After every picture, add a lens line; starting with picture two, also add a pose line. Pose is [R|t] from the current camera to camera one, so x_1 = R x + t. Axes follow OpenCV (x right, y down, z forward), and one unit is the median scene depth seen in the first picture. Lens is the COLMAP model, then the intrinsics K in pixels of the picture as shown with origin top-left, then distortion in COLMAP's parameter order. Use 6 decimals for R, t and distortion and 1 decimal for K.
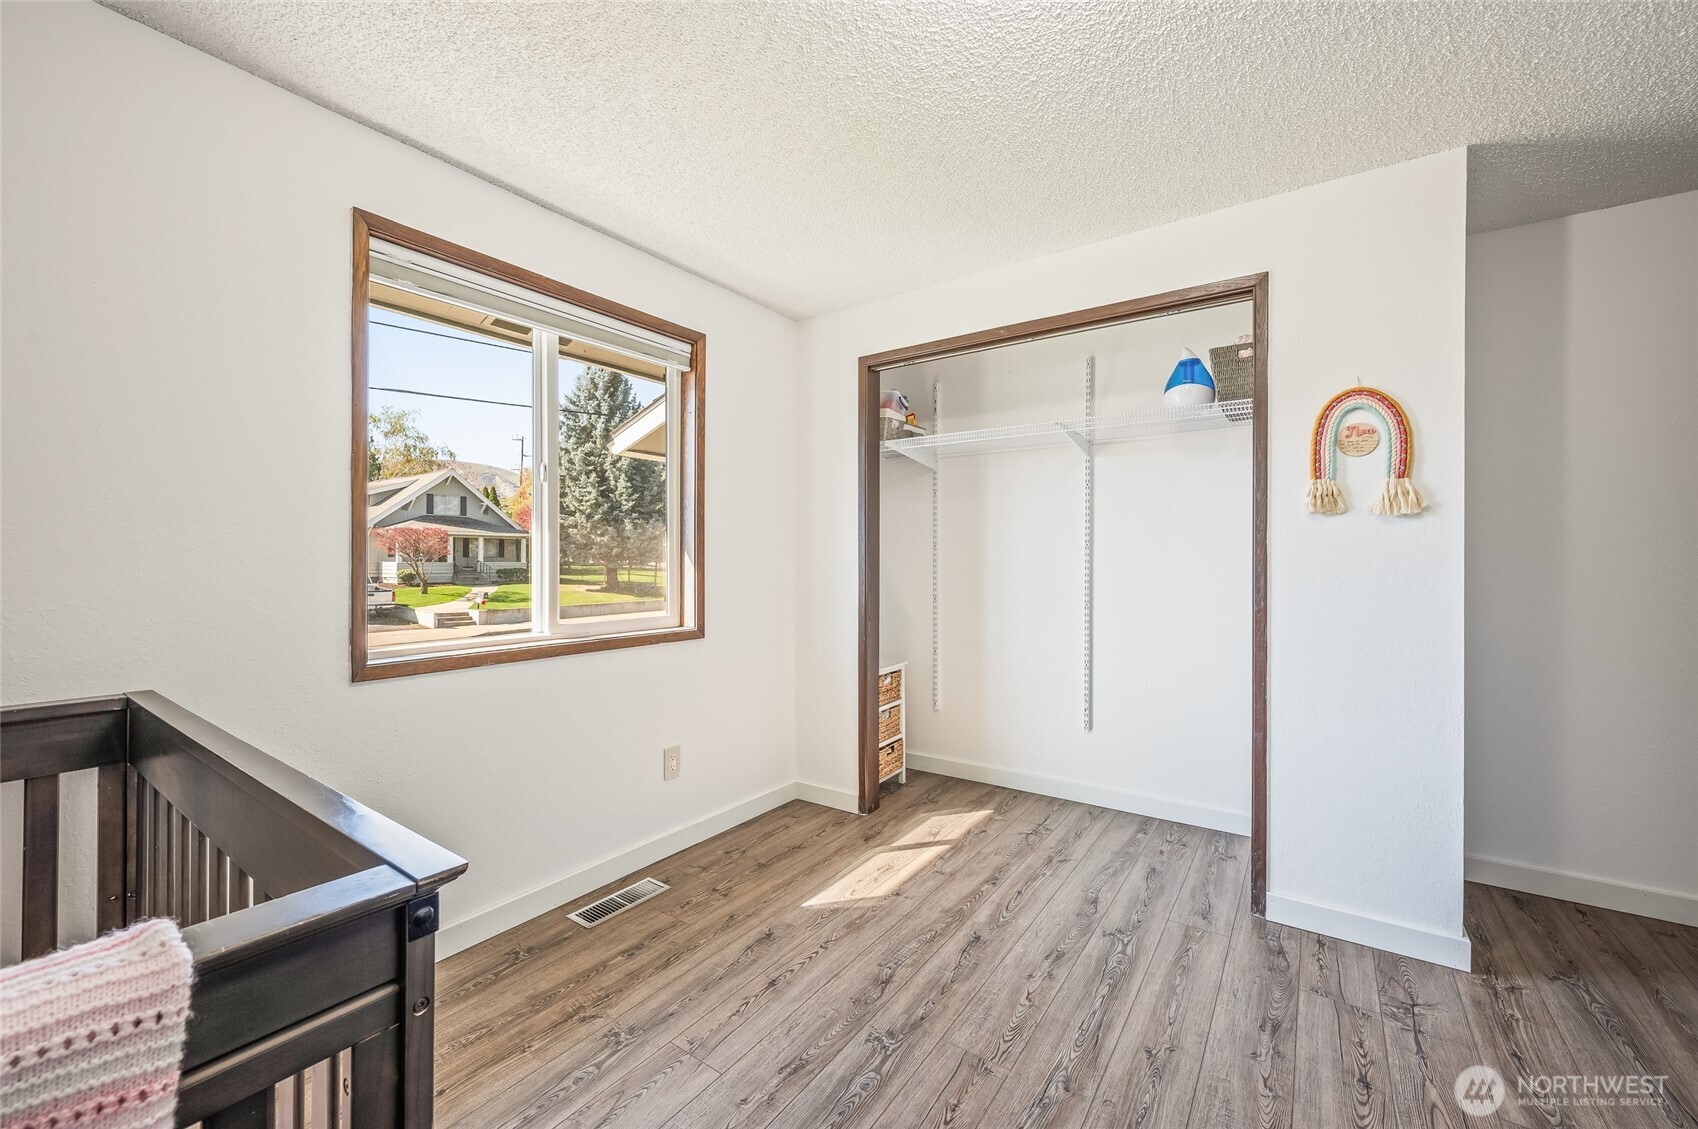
lens RADIAL K [[674.2, 0, 845.2], [0, 674.2, 564.5], [0, 0, 1]] dist [-0.000893, -0.000066]
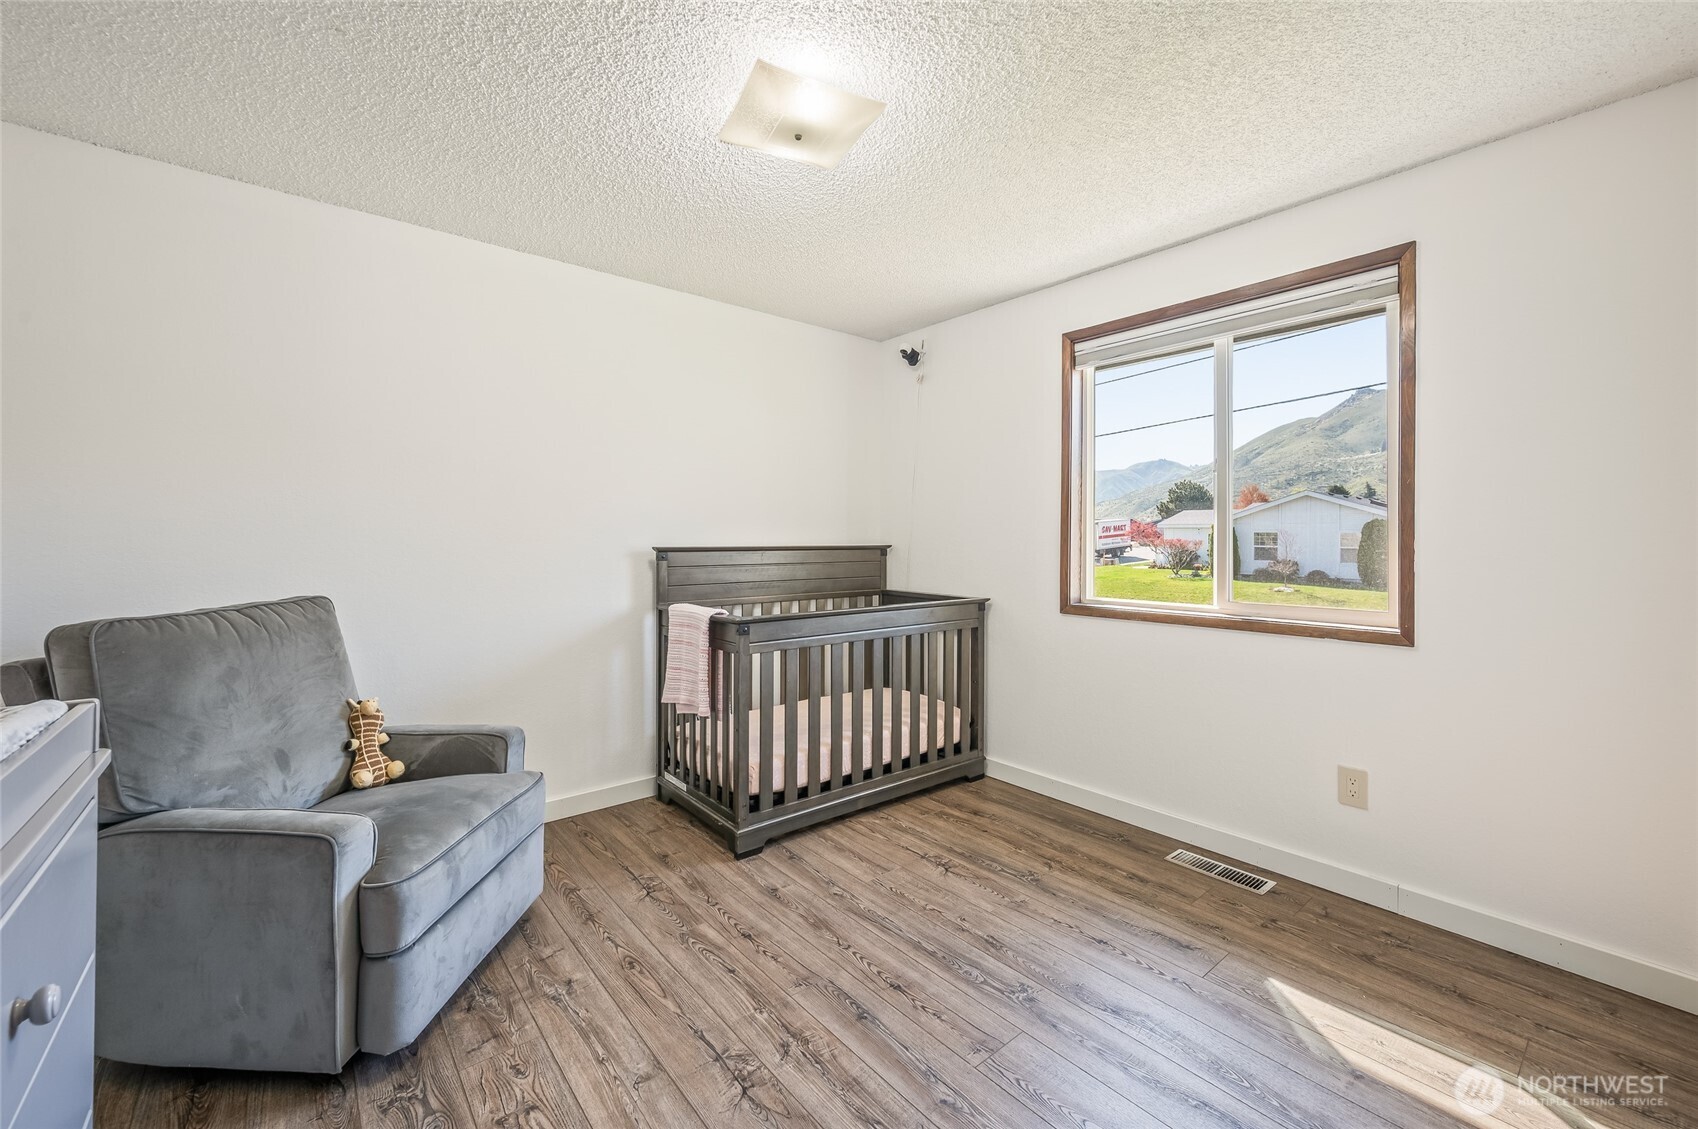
lens RADIAL K [[674.2, 0, 845.2], [0, 674.2, 564.5], [0, 0, 1]] dist [-0.000893, -0.000066]
pose [[-0.268066, 0.029805, -0.962939, 0.924982], [-0.007081, 0.999433, 0.032905, -0.003610], [0.963375, 0.015639, -0.267703, 0.817877]]
